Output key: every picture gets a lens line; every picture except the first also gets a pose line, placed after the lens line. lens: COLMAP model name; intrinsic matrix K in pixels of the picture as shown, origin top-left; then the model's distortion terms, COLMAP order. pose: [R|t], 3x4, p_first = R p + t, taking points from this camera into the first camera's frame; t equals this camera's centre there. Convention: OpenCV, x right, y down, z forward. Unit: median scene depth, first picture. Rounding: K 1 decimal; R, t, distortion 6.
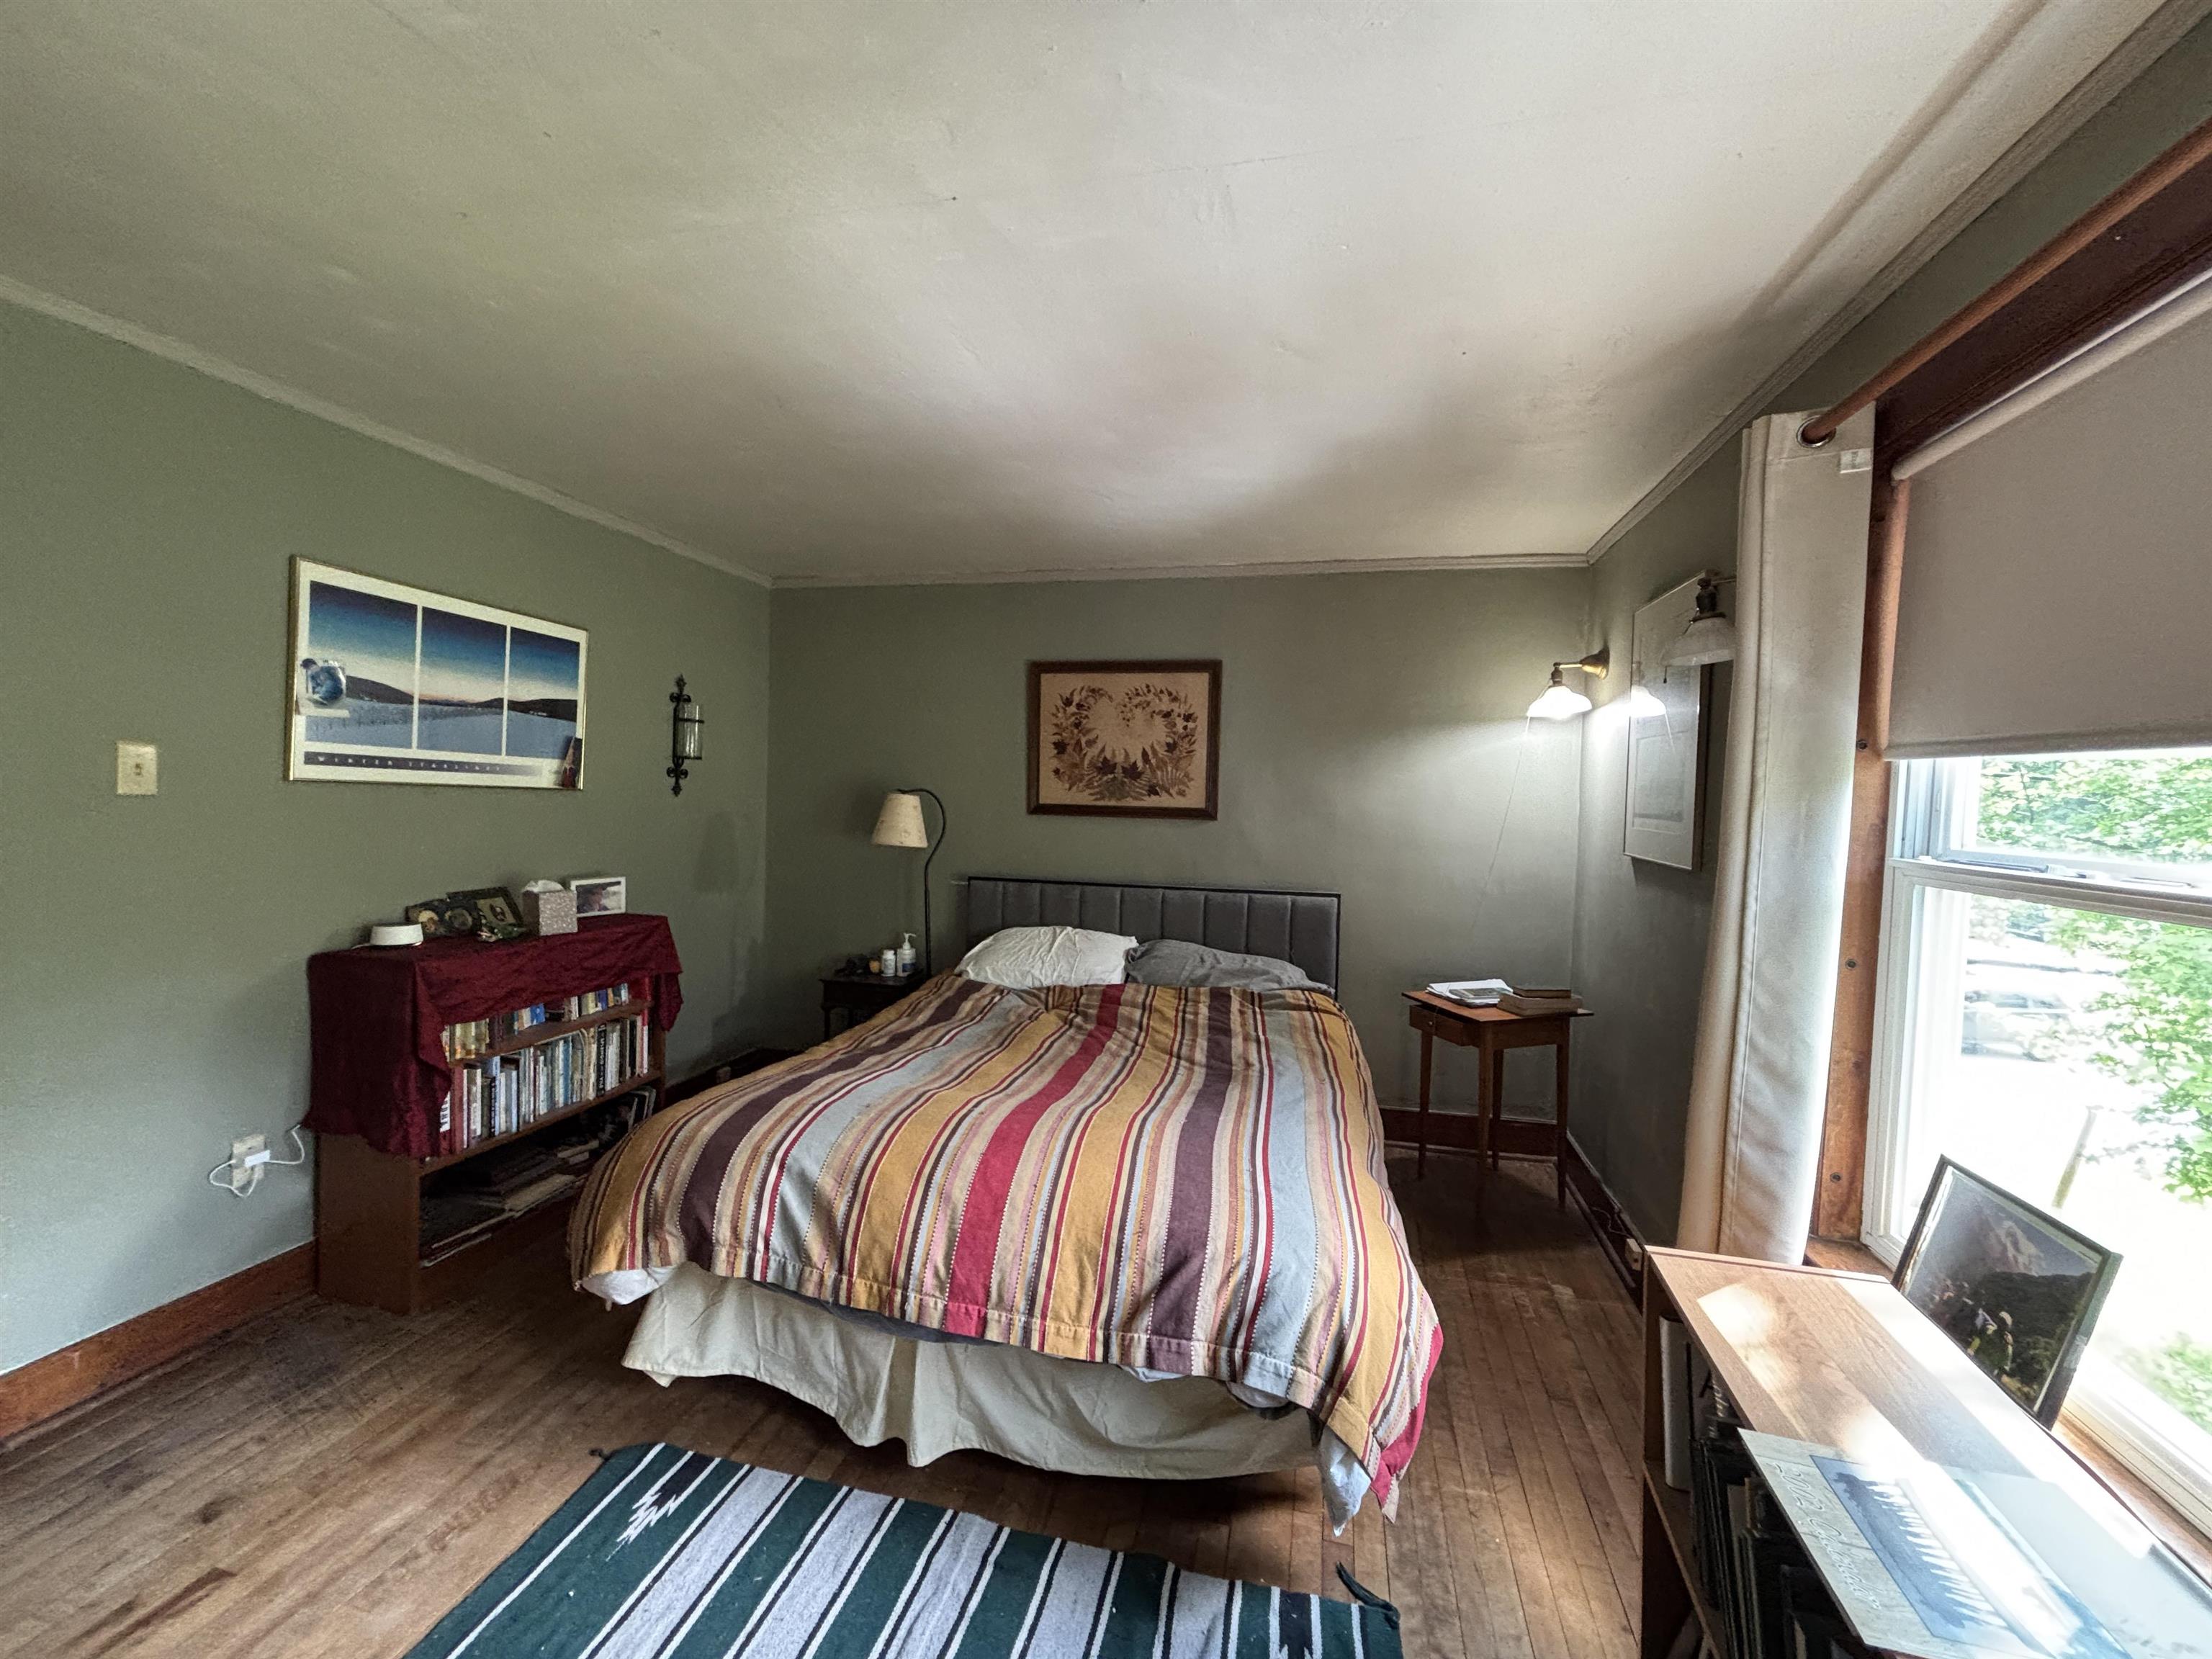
lens RADIAL K [[904.6, 0, 1111.1], [0, 904.6, 826.7], [0, 0, 1]] dist [0.003200, 0.001677]
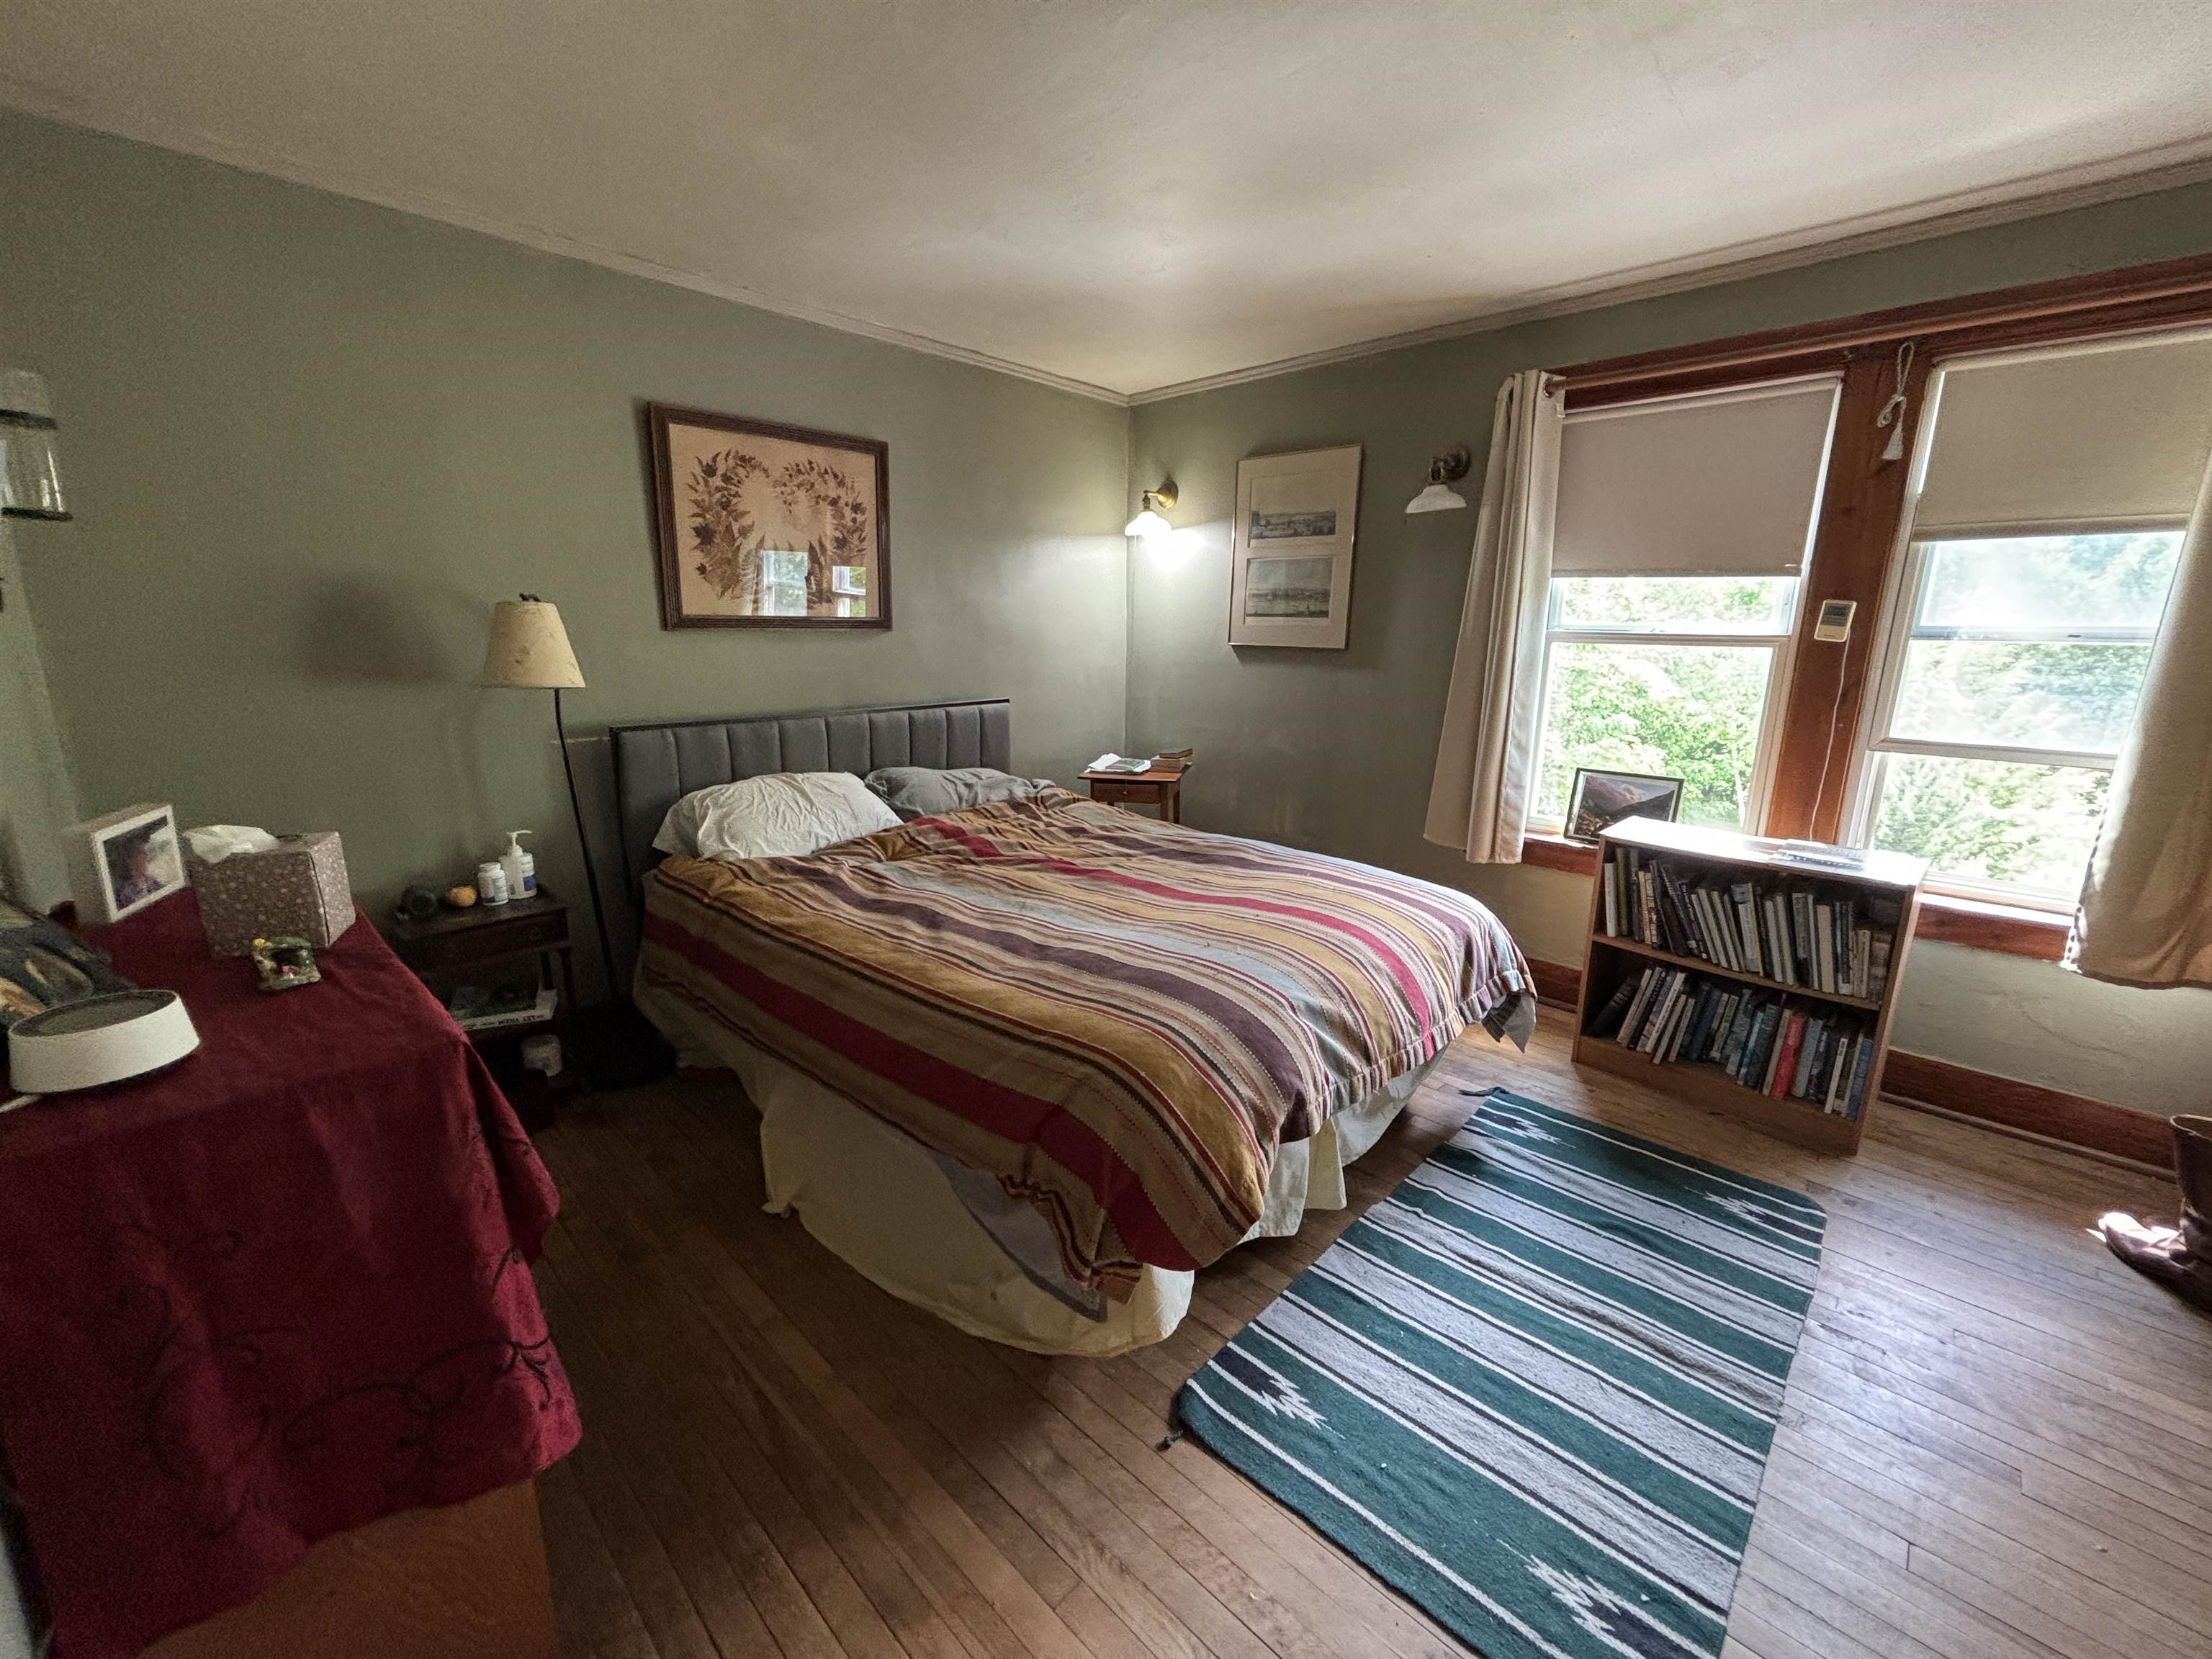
lens RADIAL K [[904.6, 0, 1111.4], [0, 904.6, 828.3], [0, 0, 1]] dist [0.003200, 0.001677]
pose [[0.489814, -0.215070, 0.844883, -0.581303], [0.036601, 0.973313, 0.226543, -0.011432], [-0.871058, -0.080040, 0.484615, 0.353128]]
